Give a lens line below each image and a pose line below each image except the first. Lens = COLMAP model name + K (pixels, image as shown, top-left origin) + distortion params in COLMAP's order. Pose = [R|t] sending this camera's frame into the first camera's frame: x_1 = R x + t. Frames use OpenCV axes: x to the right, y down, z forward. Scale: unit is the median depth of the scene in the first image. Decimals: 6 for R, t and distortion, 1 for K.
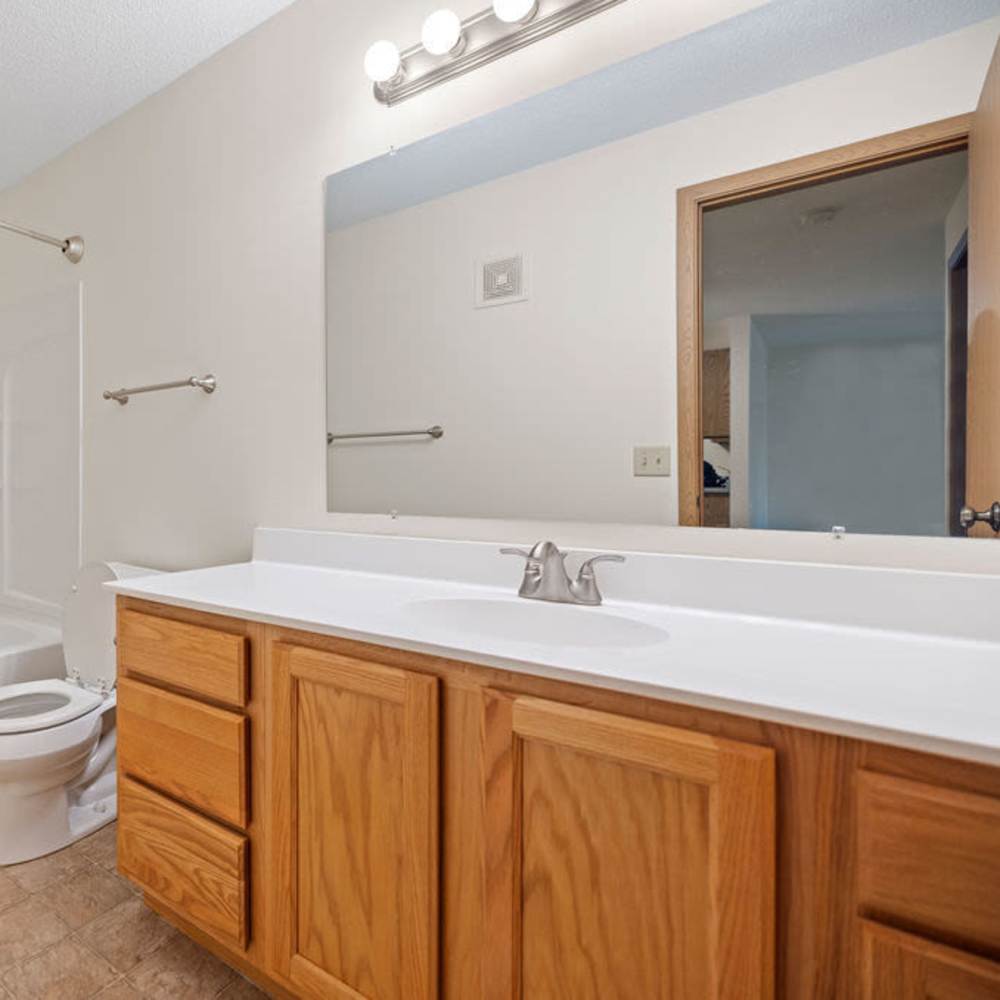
lens RADIAL K [[625.2, 0, 500.8], [0, 625.2, 479.8], [0, 0, 1]] dist [-0.000839, -0.001280]
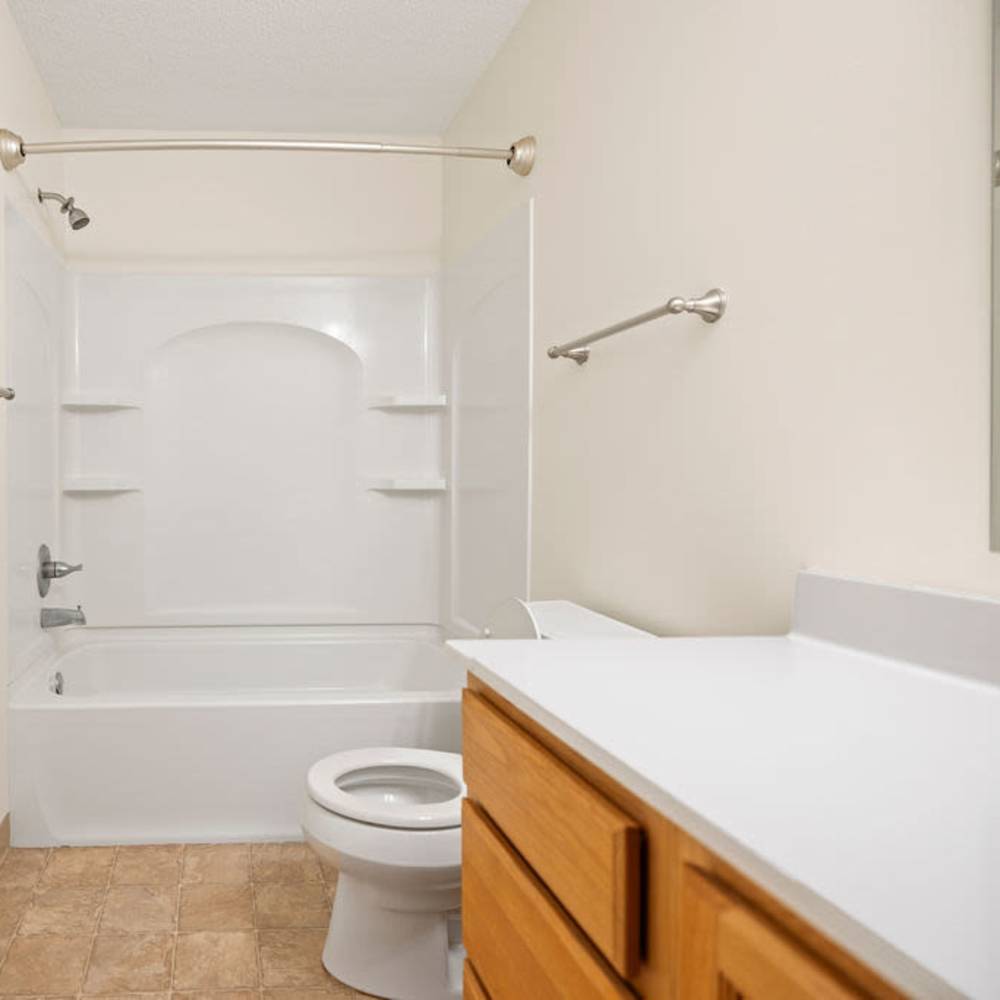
lens RADIAL K [[625.2, 0, 500.8], [0, 625.2, 479.8], [0, 0, 1]] dist [-0.000839, -0.001280]
pose [[0.405161, 0.007561, -0.914214, -0.031828], [0.002455, 0.999953, 0.009359, -0.003039], [0.914242, -0.006037, 0.405123, 0.679292]]
